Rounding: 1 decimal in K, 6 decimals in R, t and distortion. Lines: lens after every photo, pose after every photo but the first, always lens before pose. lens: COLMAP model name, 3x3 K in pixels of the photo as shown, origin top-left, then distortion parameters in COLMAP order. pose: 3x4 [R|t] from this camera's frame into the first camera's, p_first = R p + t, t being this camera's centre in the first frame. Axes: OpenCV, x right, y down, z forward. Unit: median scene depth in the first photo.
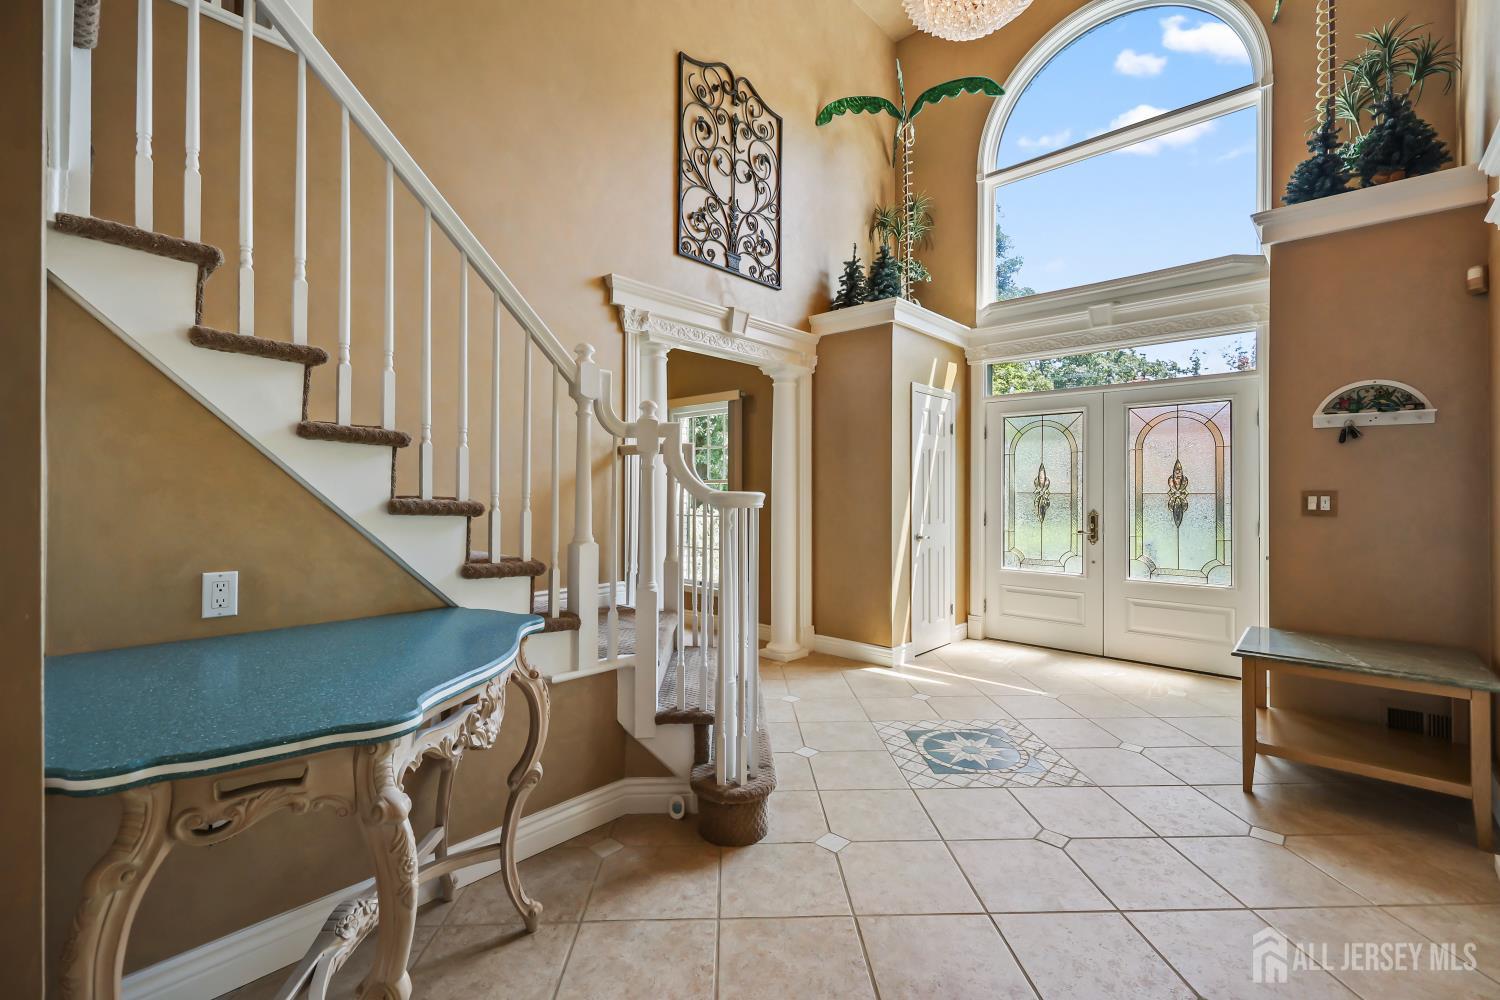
lens RADIAL K [[634.8, 0, 757.0], [0, 634.8, 492.2], [0, 0, 1]] dist [0.001135, -0.000001]
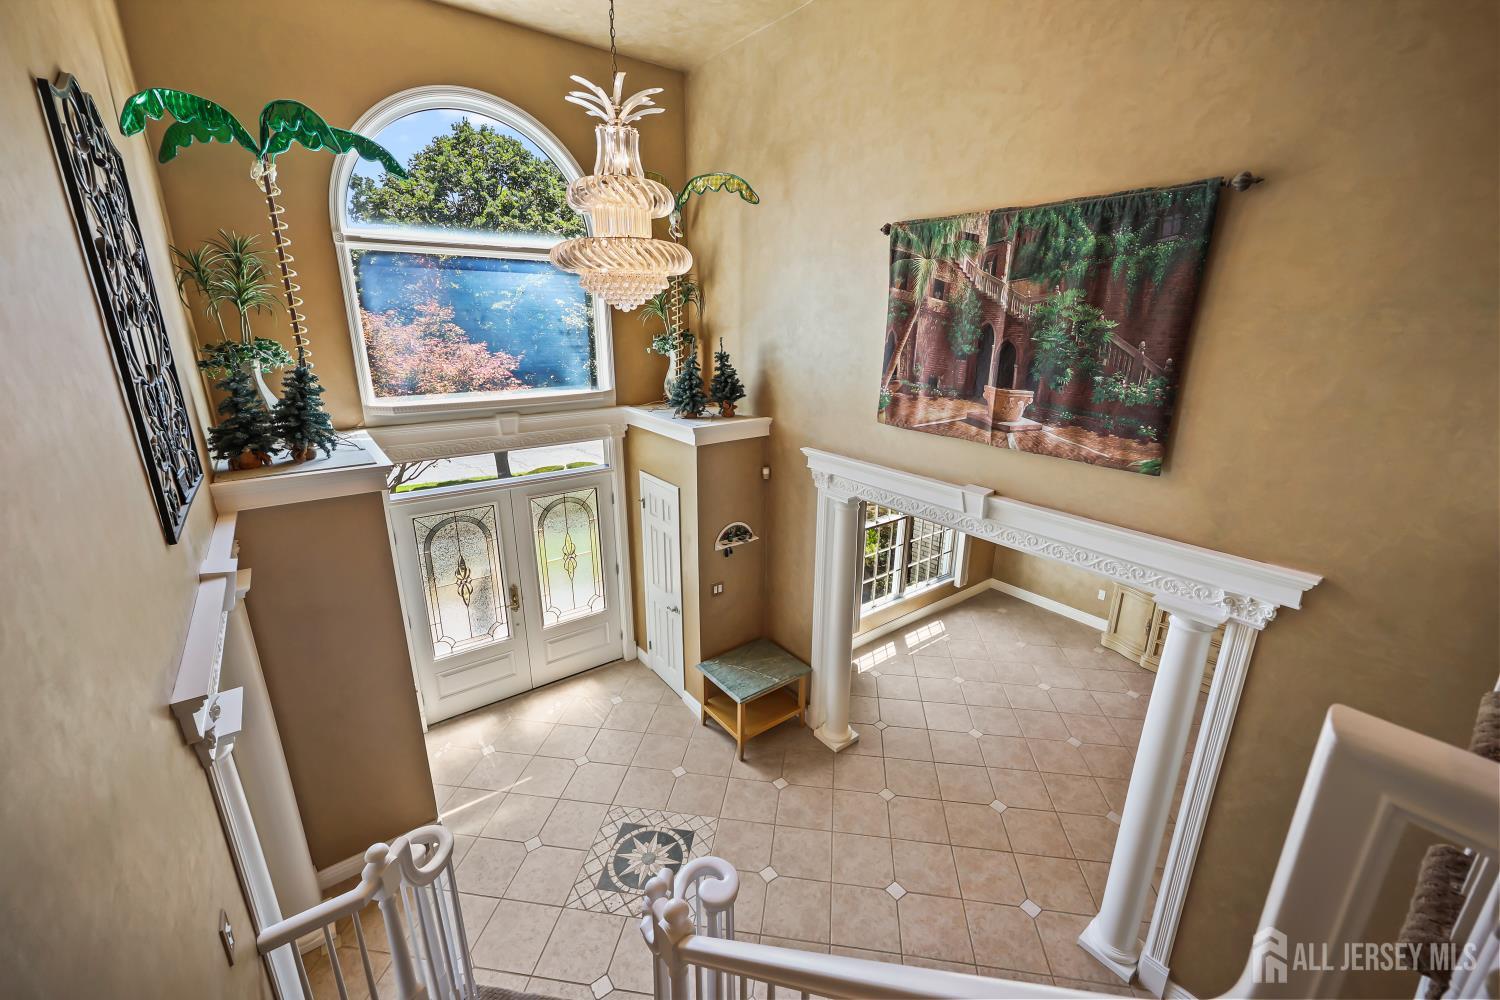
lens RADIAL K [[608.1, 0, 752.0], [0, 608.1, 497.8], [0, 0, 1]] dist [-0.003013, -0.000191]
pose [[0.184520, -0.290375, 0.938954, -0.573215], [-0.001964, 0.955248, 0.295800, -0.664443], [-0.982827, -0.056425, 0.175692, 0.555412]]
